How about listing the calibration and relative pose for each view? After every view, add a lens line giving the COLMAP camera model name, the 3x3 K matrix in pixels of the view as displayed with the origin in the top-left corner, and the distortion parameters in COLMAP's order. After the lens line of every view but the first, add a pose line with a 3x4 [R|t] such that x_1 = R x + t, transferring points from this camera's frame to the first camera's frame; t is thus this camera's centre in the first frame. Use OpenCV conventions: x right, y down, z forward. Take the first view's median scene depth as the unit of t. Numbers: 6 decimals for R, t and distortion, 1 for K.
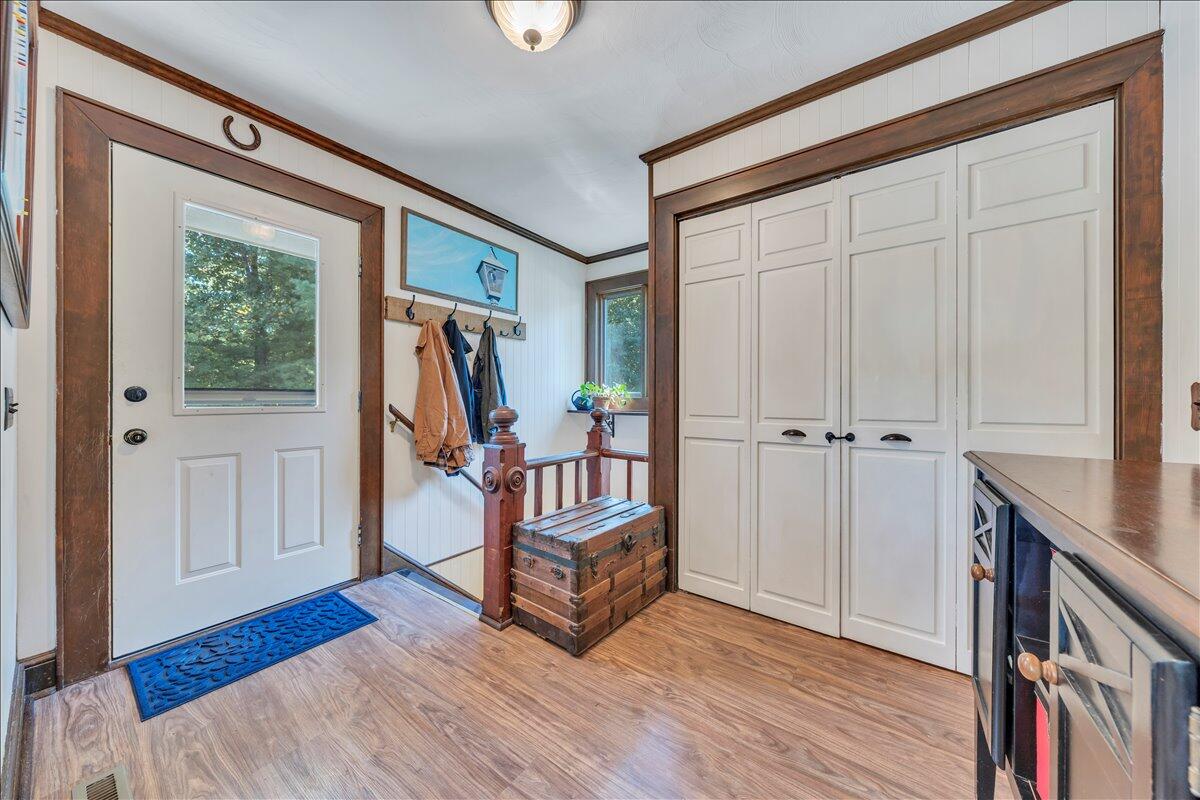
lens RADIAL K [[408.5, 0, 591.2], [0, 408.5, 398.2], [0, 0, 1]] dist [-0.002020, -0.000114]
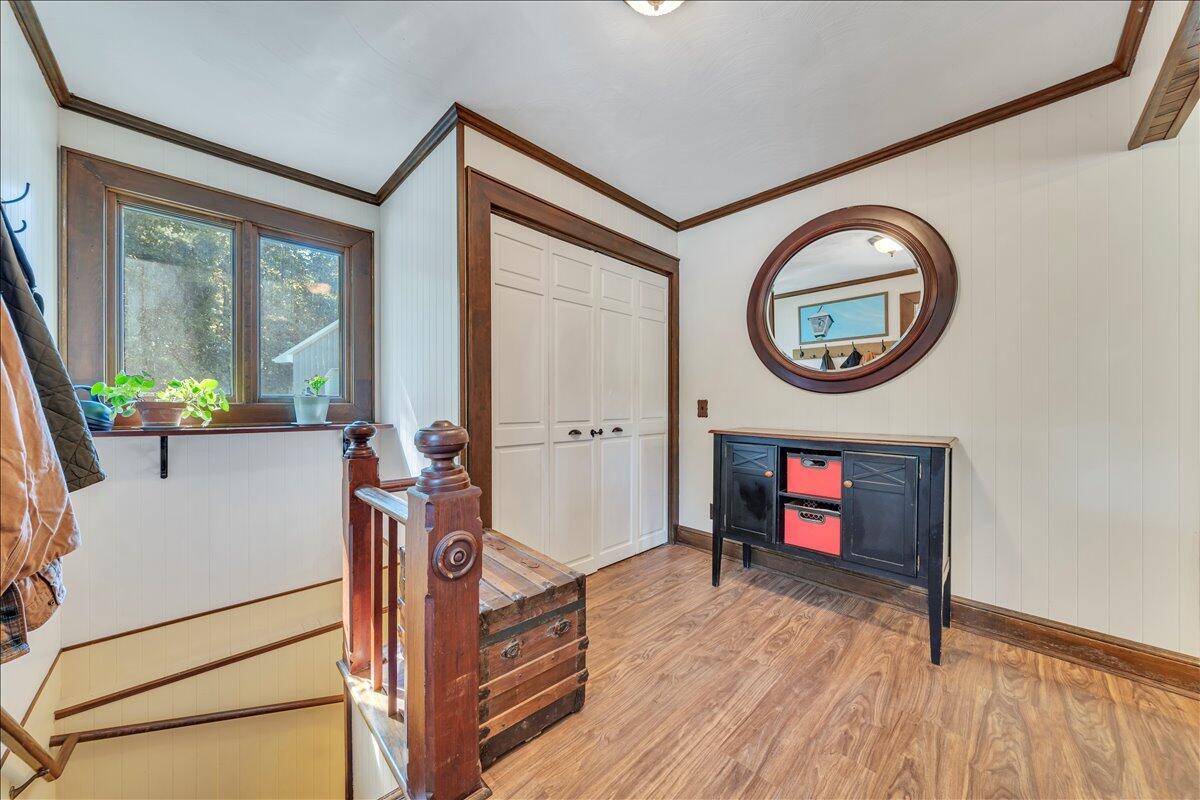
lens RADIAL K [[408.5, 0, 591.7], [0, 408.5, 405.3], [0, 0, 1]] dist [-0.002020, -0.000114]
pose [[0.161090, -0.007101, 0.986914, -0.903348], [-0.005038, 0.999955, 0.008017, -0.012469], [-0.986927, -0.006263, 0.161047, 0.868791]]
